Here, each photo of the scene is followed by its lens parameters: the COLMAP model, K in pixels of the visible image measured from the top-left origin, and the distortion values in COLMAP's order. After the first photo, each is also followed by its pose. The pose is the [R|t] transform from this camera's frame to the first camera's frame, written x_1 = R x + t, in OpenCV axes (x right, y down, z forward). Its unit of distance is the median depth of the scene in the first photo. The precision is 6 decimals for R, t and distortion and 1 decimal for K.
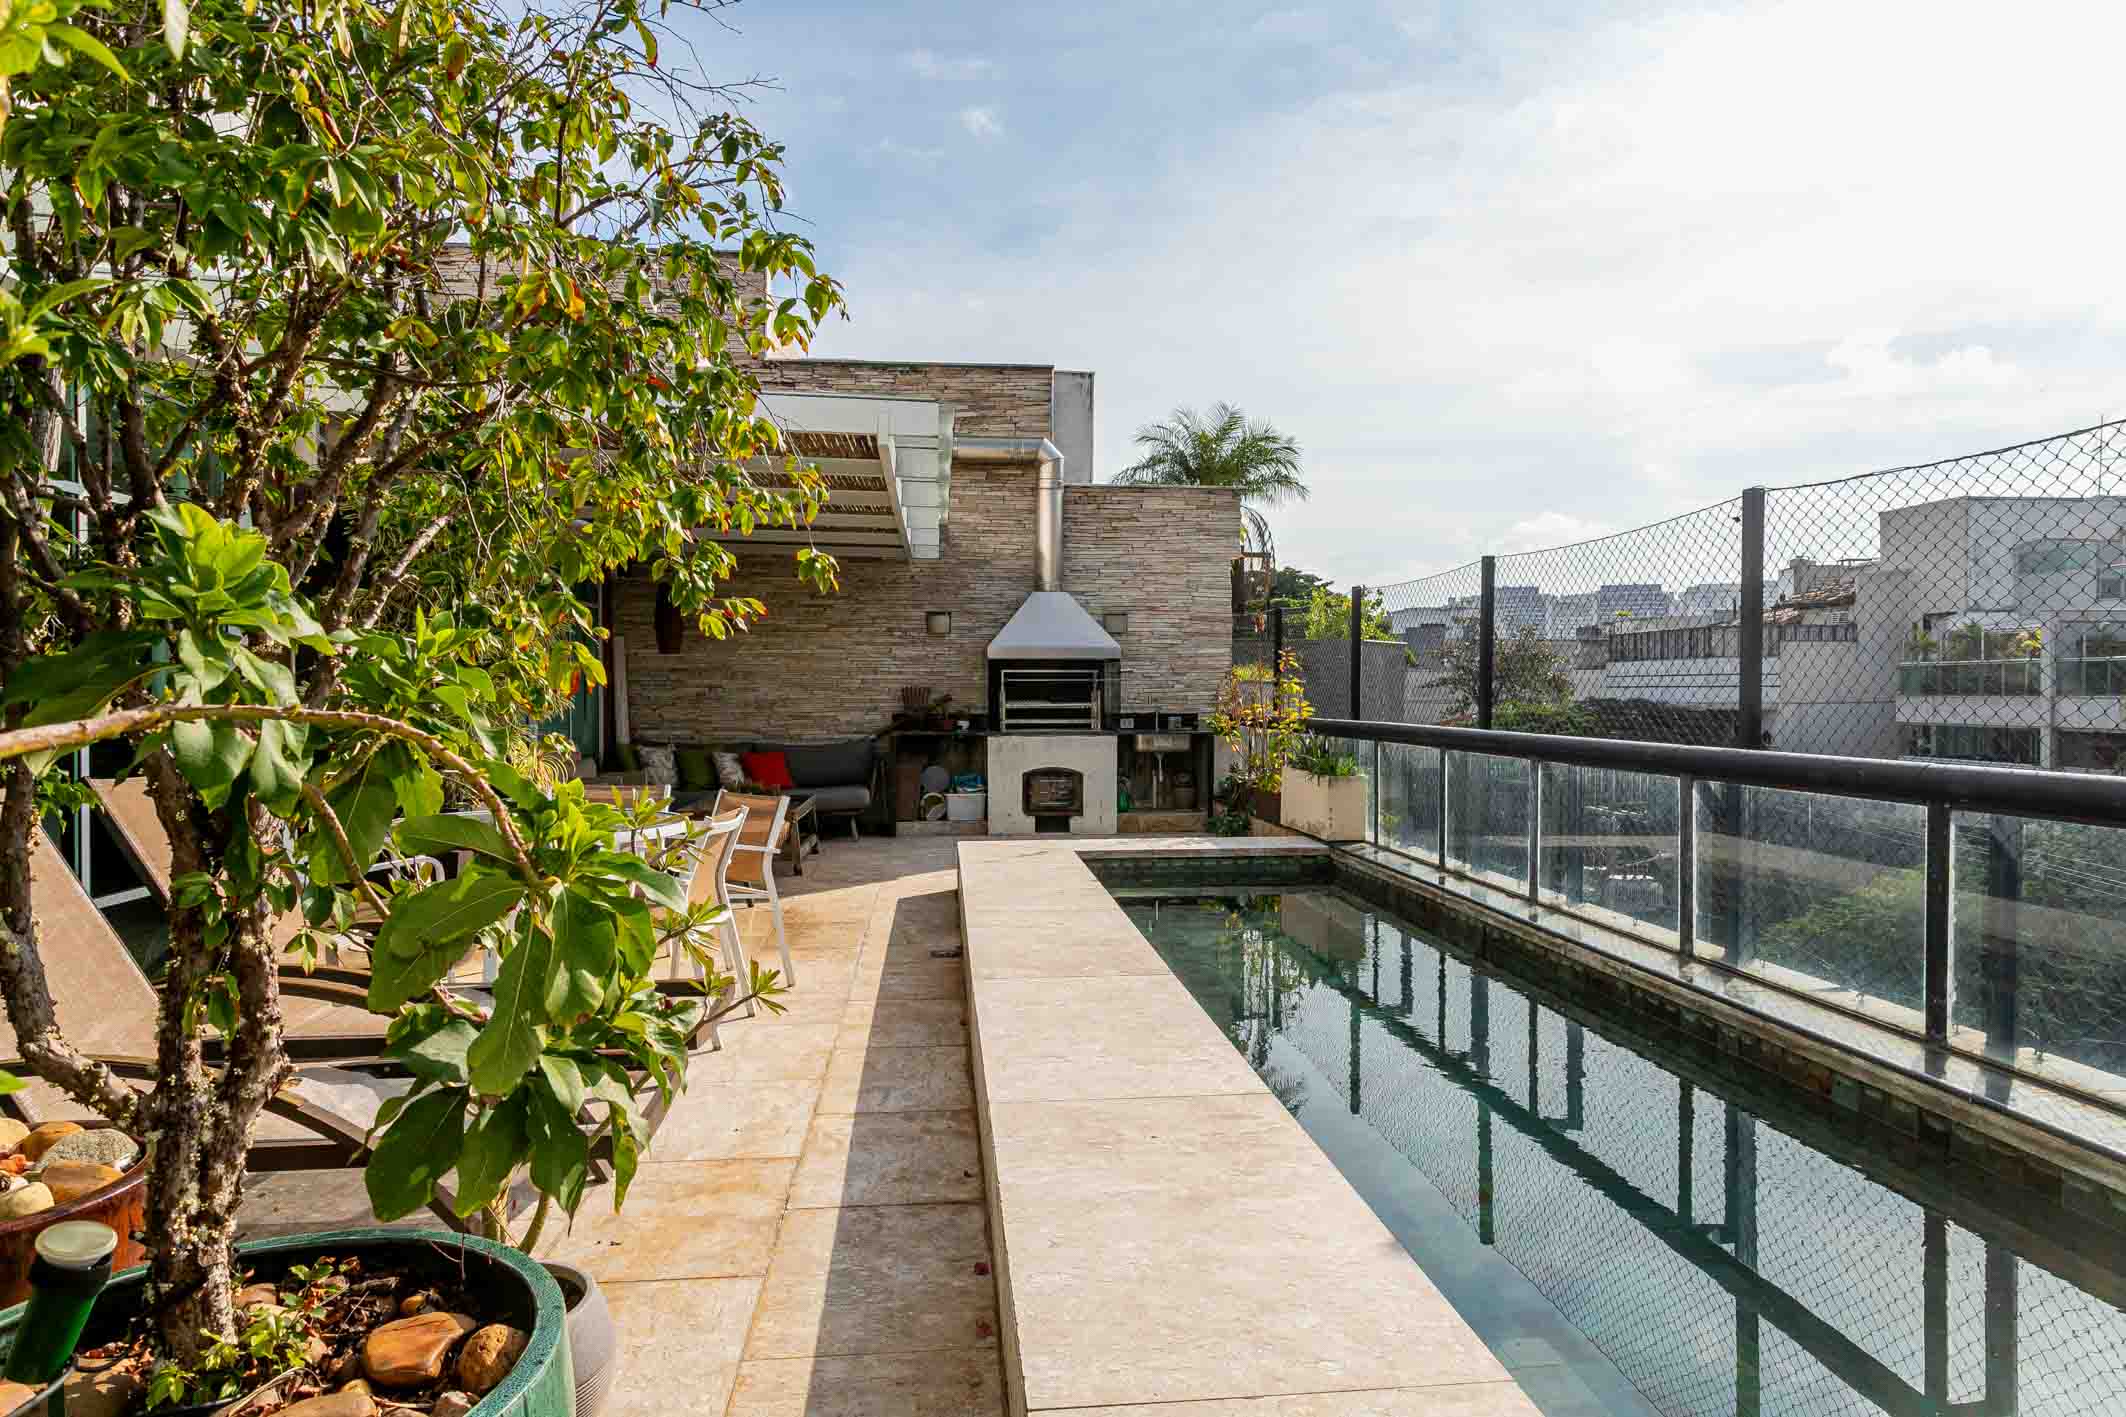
lens RADIAL K [[1263.9, 0, 1068.1], [0, 1263.9, 693.6], [0, 0, 1]] dist [-0.008757, -0.000009]
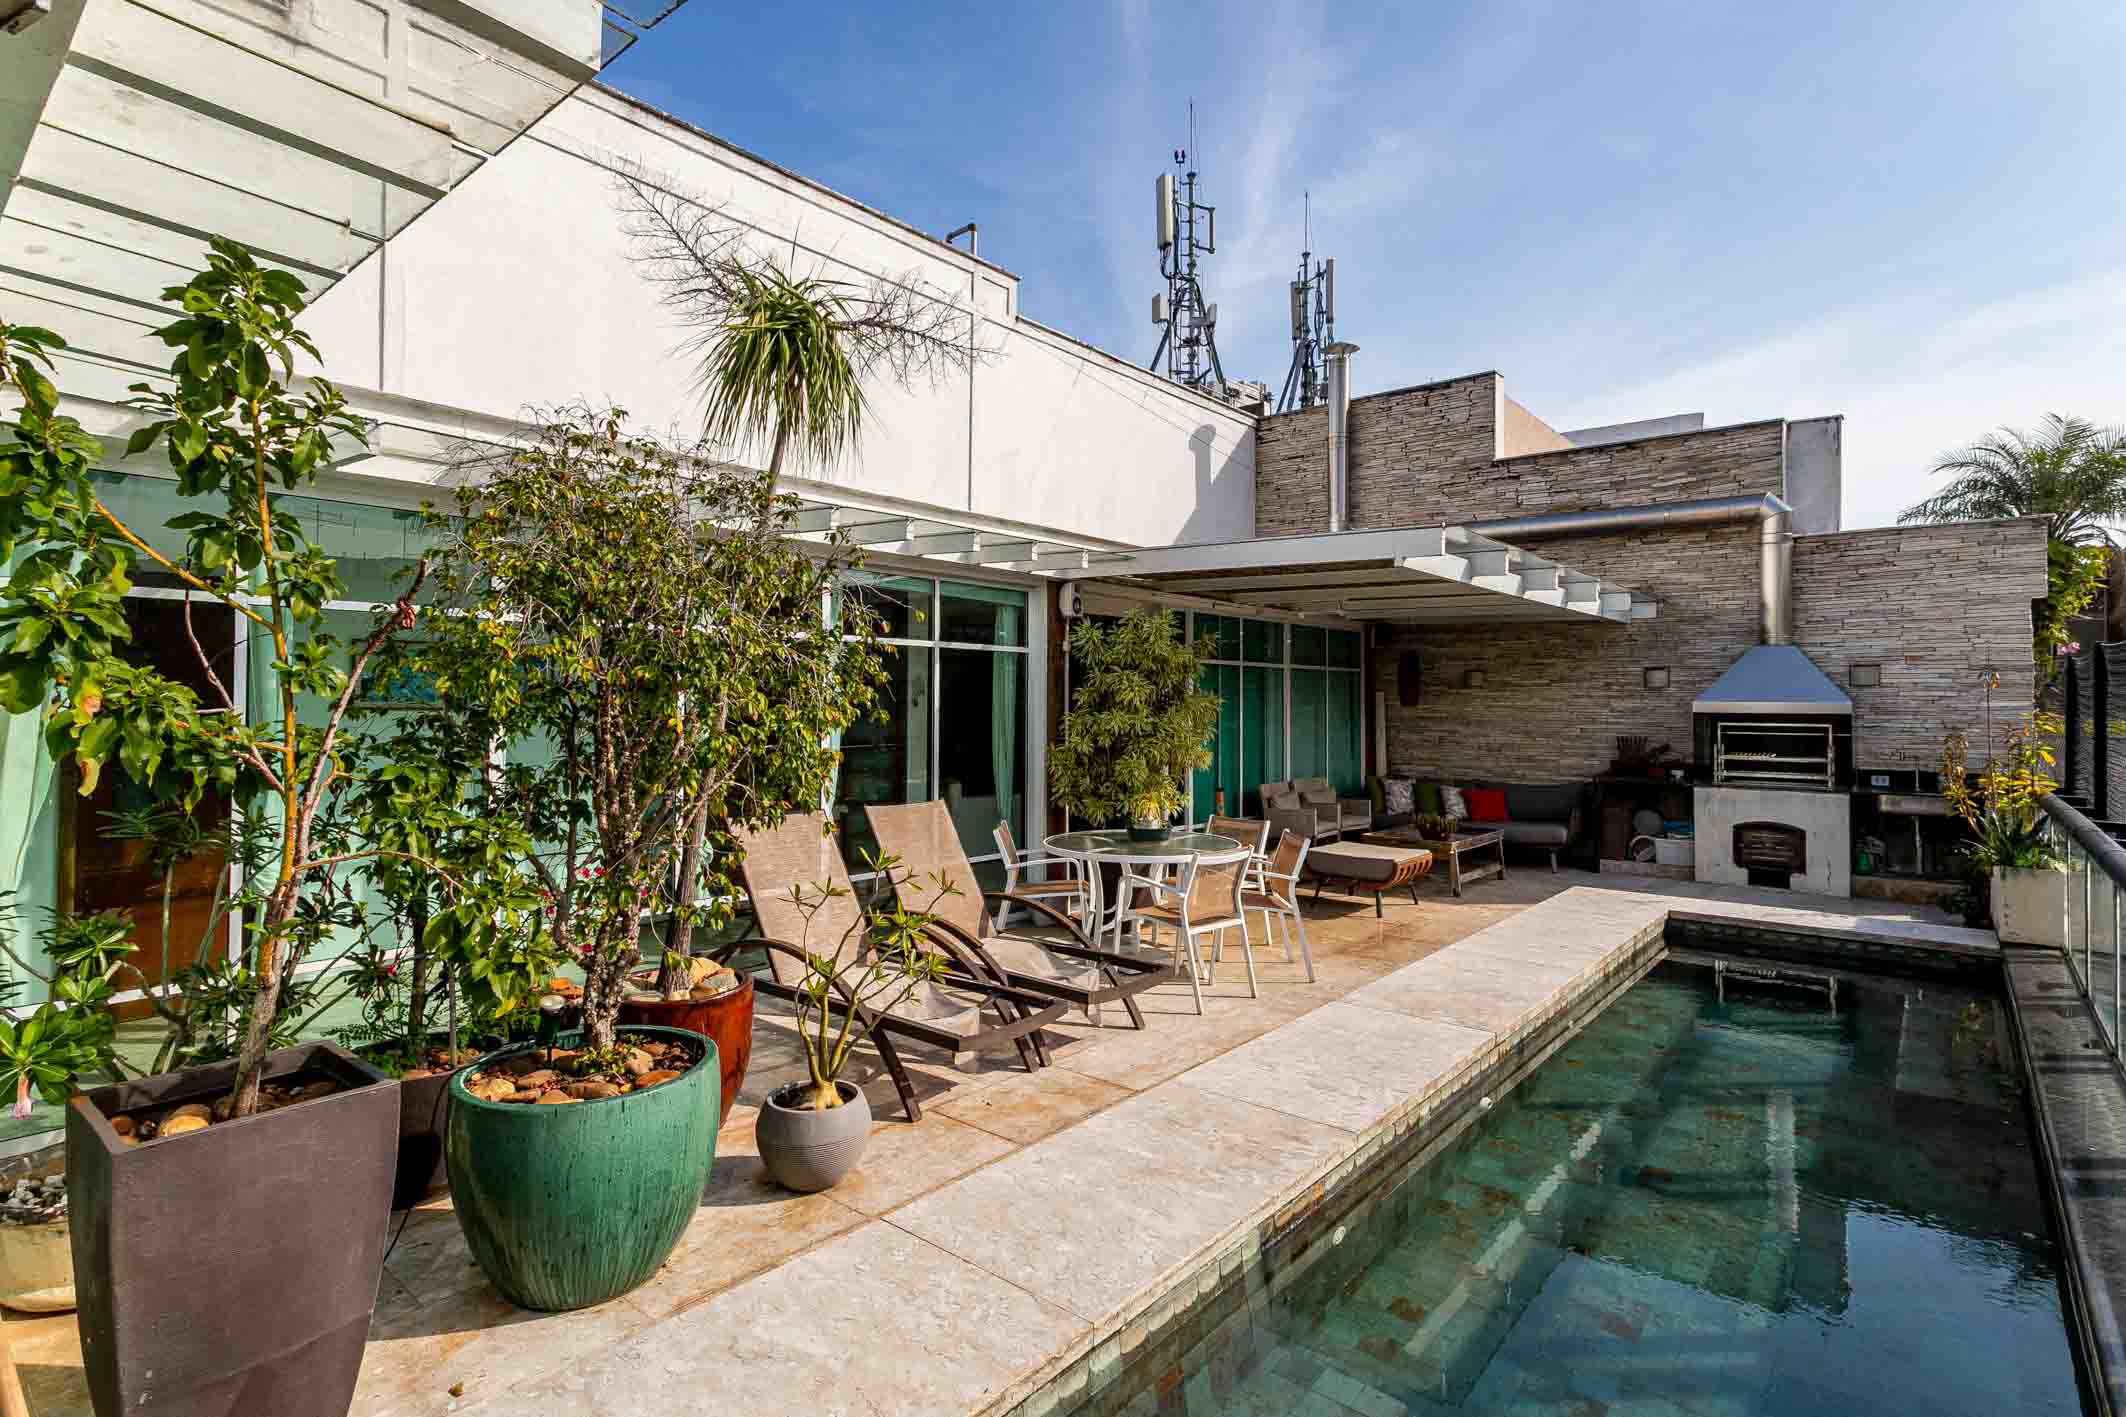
lens RADIAL K [[1056.4, 0, 1068.3], [0, 1056.4, 682.7], [0, 0, 1]] dist [0.000322, 0.000208]
pose [[0.694467, -0.009591, -0.719461, 0.199399], [-0.007740, 0.999754, -0.020799, -0.029279], [0.719483, 0.020013, 0.694222, 0.016289]]
